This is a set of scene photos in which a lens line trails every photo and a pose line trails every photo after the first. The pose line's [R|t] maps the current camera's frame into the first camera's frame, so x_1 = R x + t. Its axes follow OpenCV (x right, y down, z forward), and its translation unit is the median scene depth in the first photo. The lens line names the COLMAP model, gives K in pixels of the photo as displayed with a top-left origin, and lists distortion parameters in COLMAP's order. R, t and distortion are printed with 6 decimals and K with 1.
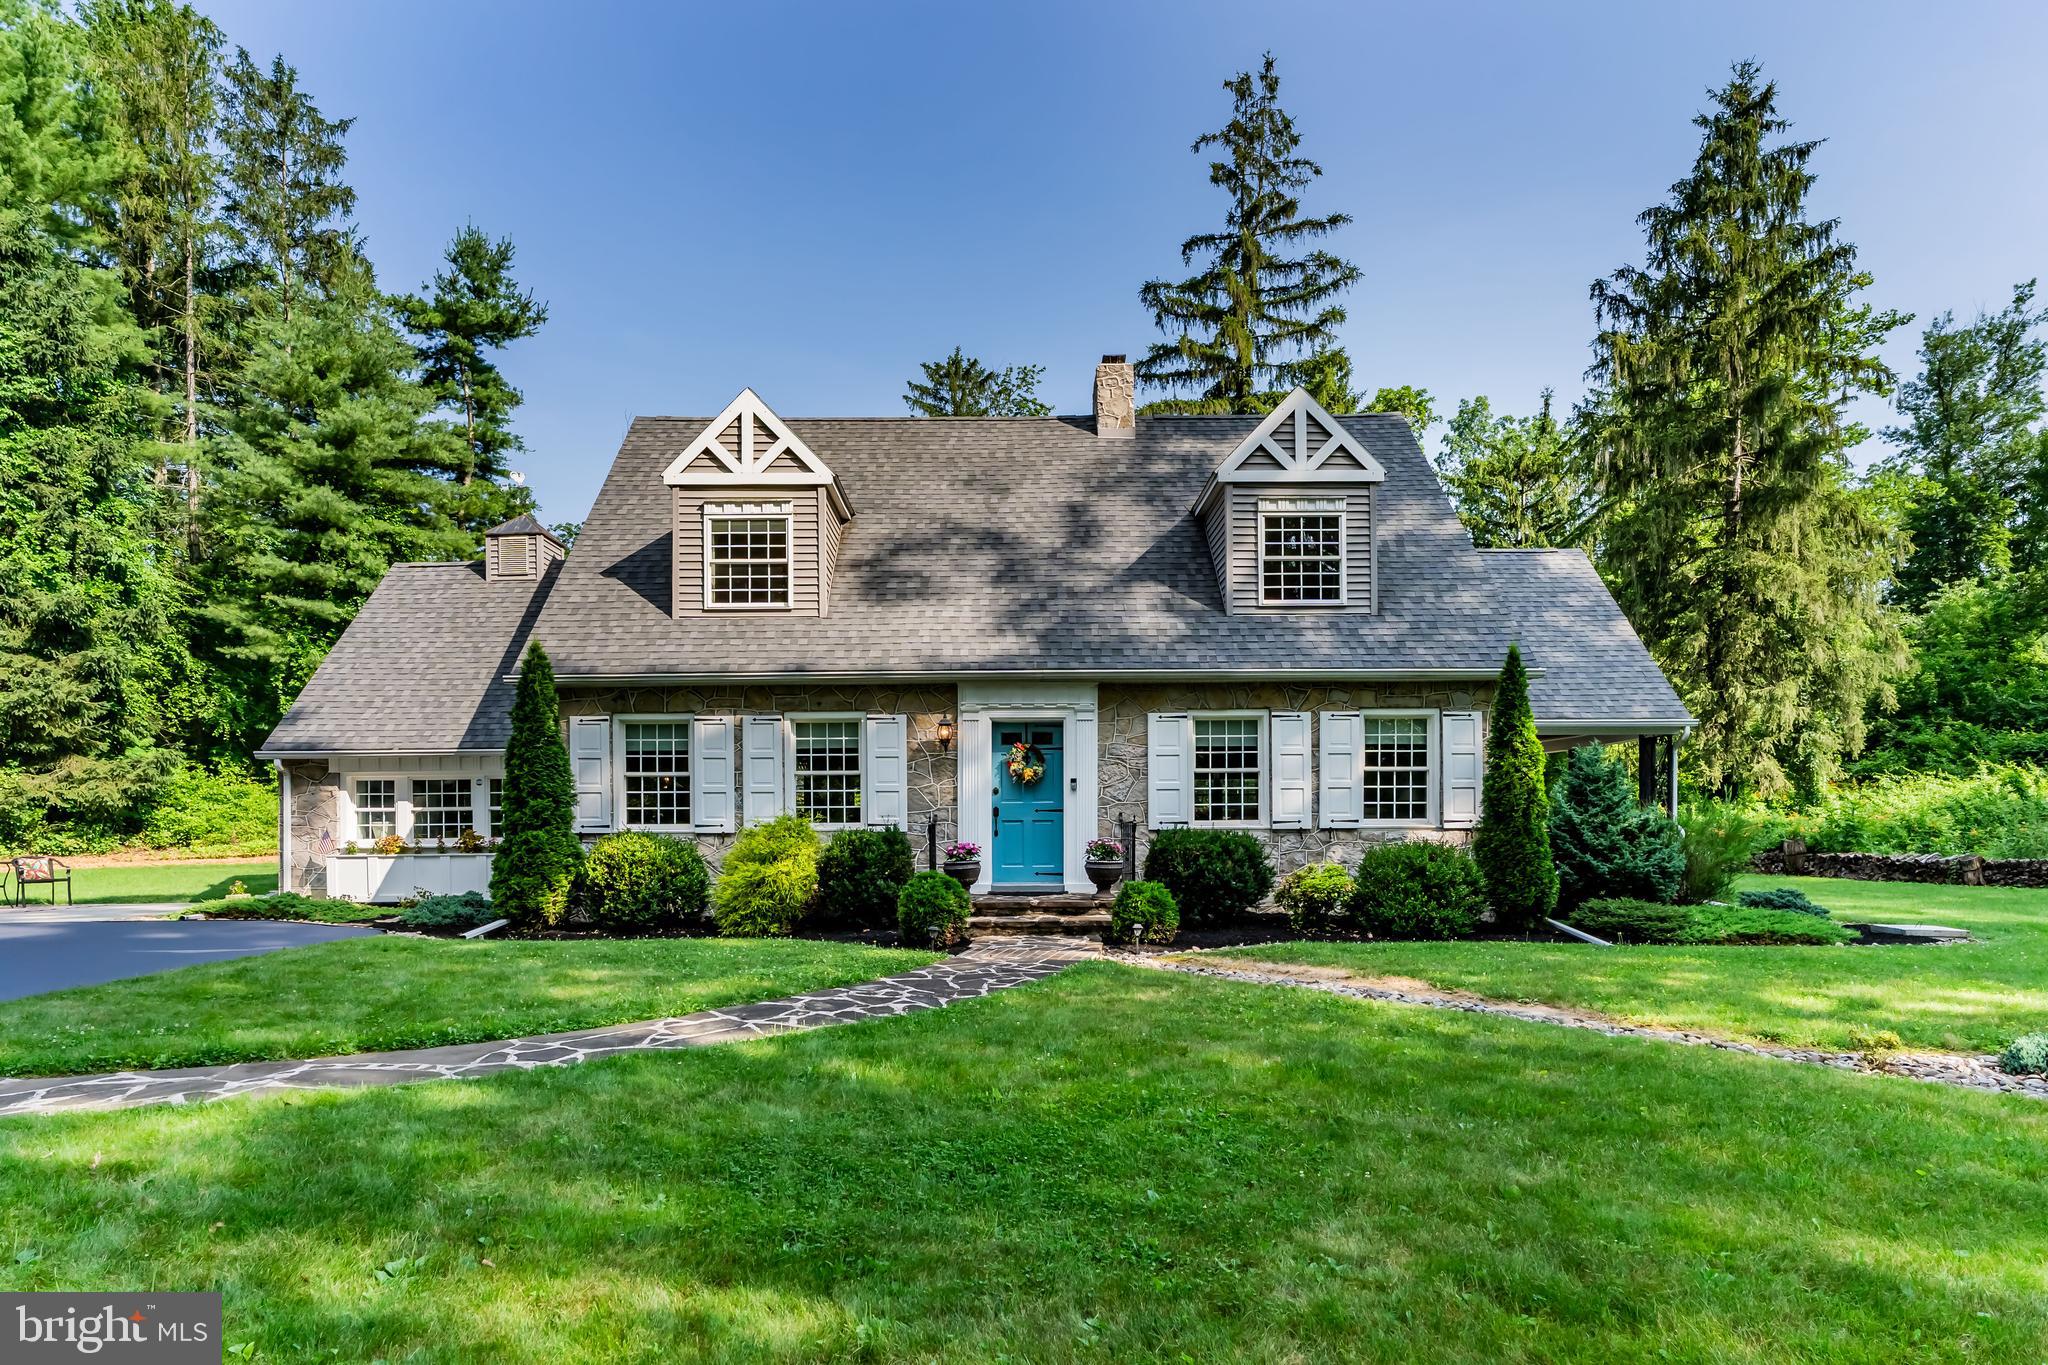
lens RADIAL K [[1155.0, 0, 1023.4], [0, 1155.0, 829.0], [0, 0, 1]] dist [-0.005922, -0.000916]
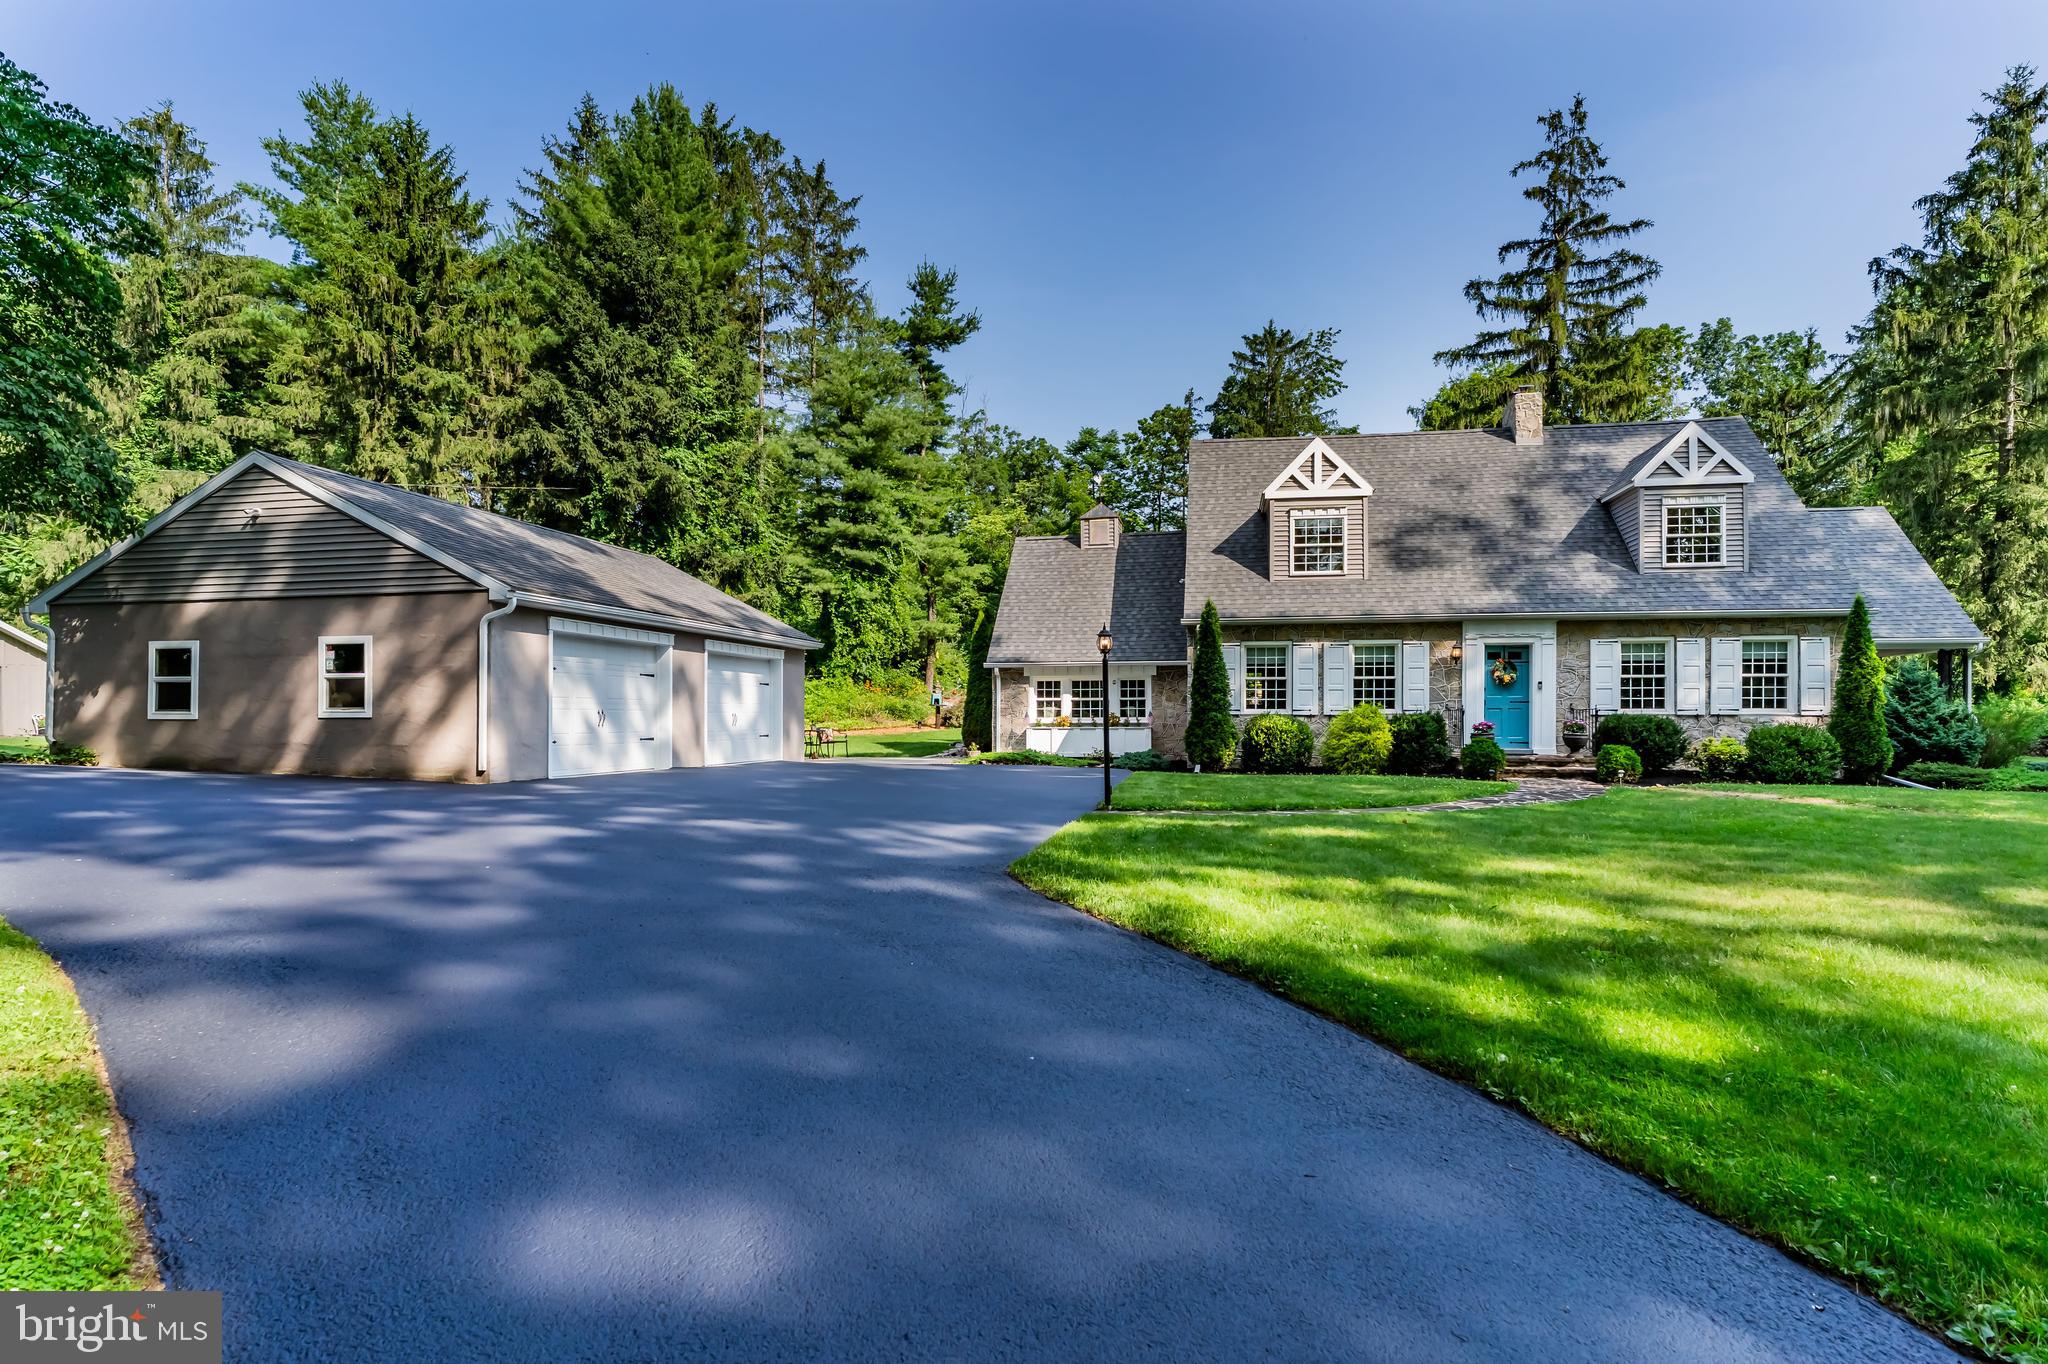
lens RADIAL K [[1065.0, 0, 1041.2], [0, 1065.0, 706.7], [0, 0, 1]] dist [-0.004703, 0.002042]
pose [[0.984724, 0.005852, -0.174026, -0.315290], [-0.007639, 0.999925, -0.009599, 0.007939], [0.173957, 0.010782, 0.984694, -0.455022]]
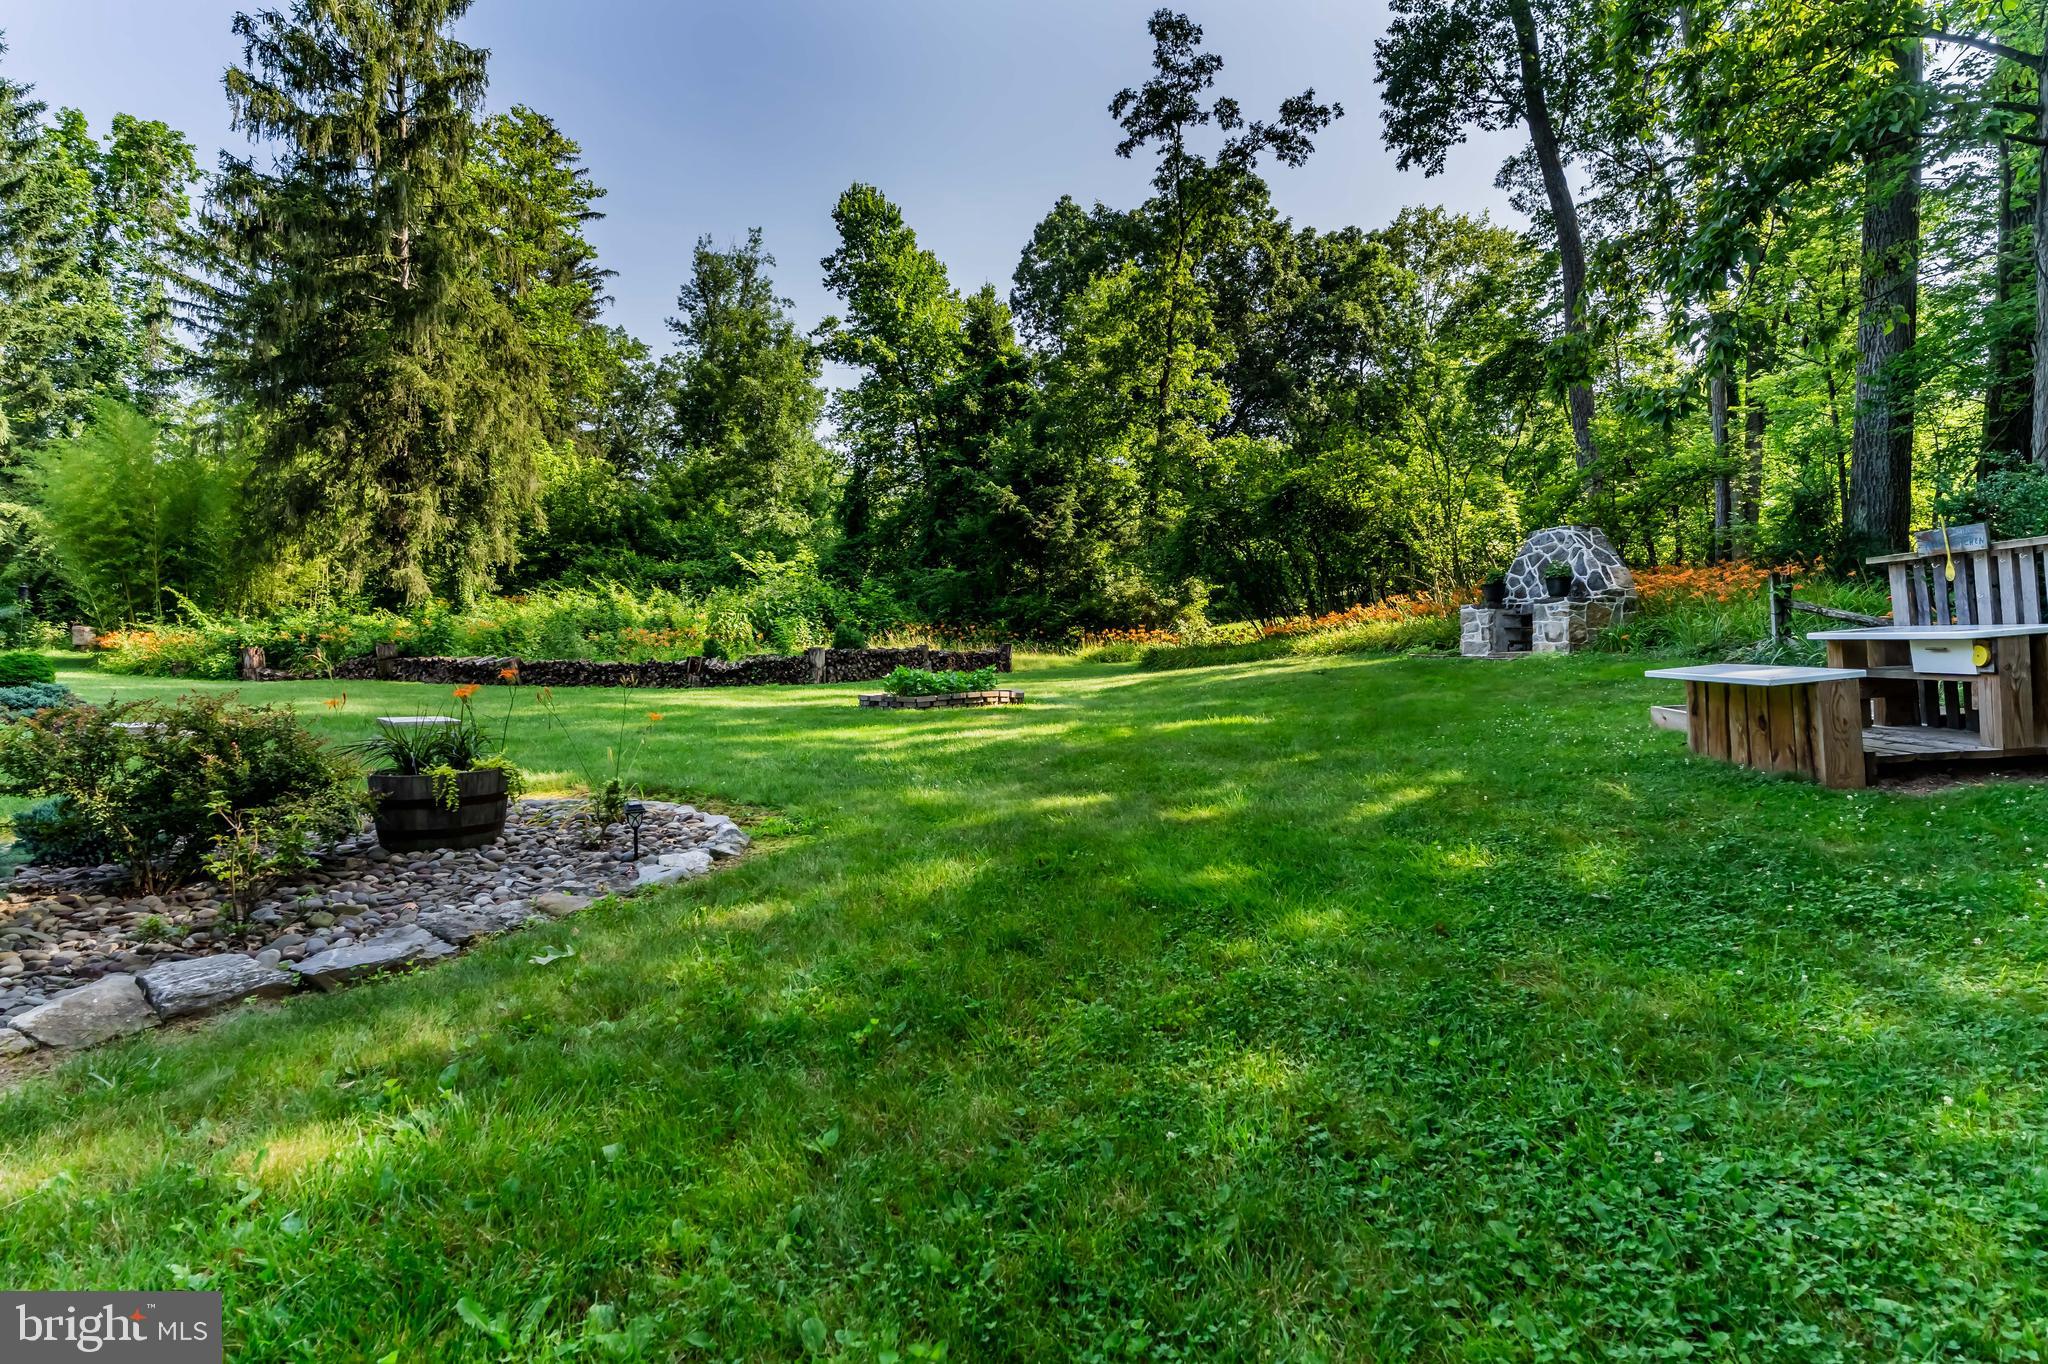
lens RADIAL K [[1045.3, 0, 1024.0], [0, 1045.3, 682.0], [0, 0, 1]] dist [0.000317, 0.000156]
pose [[0.631000, -0.013365, 0.775668, 0.502837], [-0.006613, 0.999723, 0.022605, 0.027567], [-0.775755, -0.019393, 0.630737, 0.037213]]
